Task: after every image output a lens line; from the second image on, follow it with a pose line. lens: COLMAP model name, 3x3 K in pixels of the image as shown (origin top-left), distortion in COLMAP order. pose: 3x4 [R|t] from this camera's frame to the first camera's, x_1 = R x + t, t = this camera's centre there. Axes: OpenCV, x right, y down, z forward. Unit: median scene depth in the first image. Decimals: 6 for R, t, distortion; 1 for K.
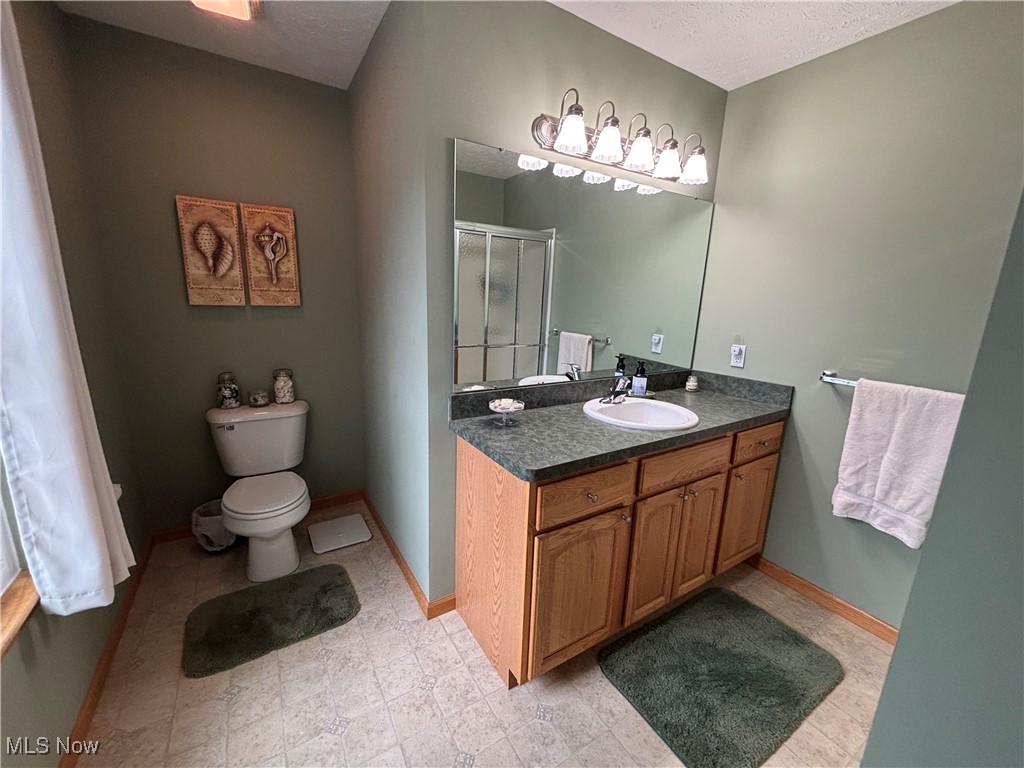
lens RADIAL K [[413.2, 0, 507.2], [0, 413.2, 383.9], [0, 0, 1]] dist [-0.001962, 0.000071]
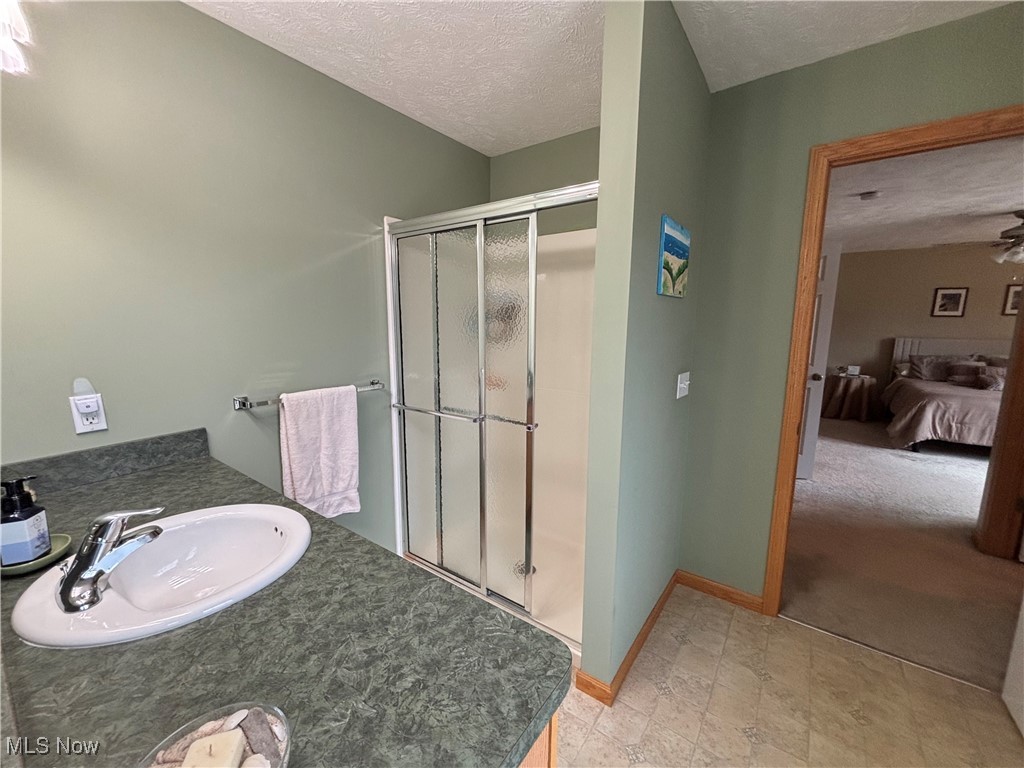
lens RADIAL K [[413.2, 0, 512.1], [0, 413.2, 385.3], [0, 0, 1]] dist [-0.001962, 0.000071]
pose [[-0.376620, -0.177188, 0.909264, -0.448902], [0.181639, 0.948359, 0.260042, -0.354417], [-0.908386, 0.263095, -0.324987, 1.518085]]
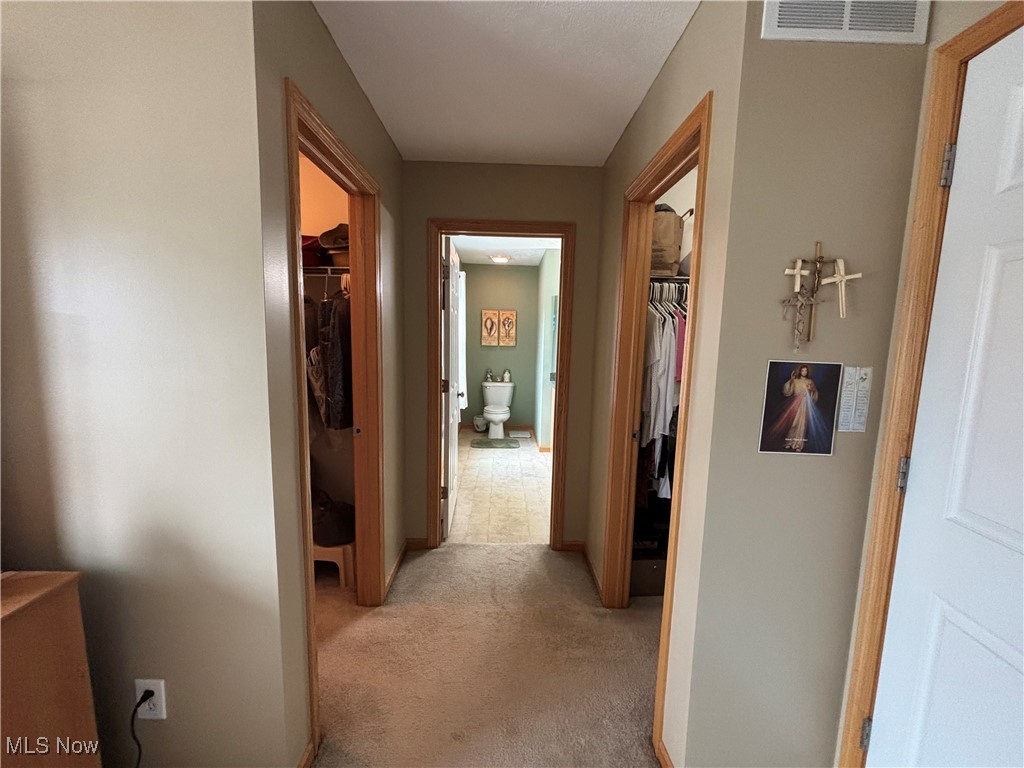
lens RADIAL K [[413.2, 0, 511.3], [0, 413.2, 386.2], [0, 0, 1]] dist [-0.001962, 0.000071]
pose [[0.860813, 0.043765, -0.507036, 0.853986], [-0.102697, 0.990738, -0.088837, 0.312768], [0.498452, 0.128543, 0.857335, -1.283429]]
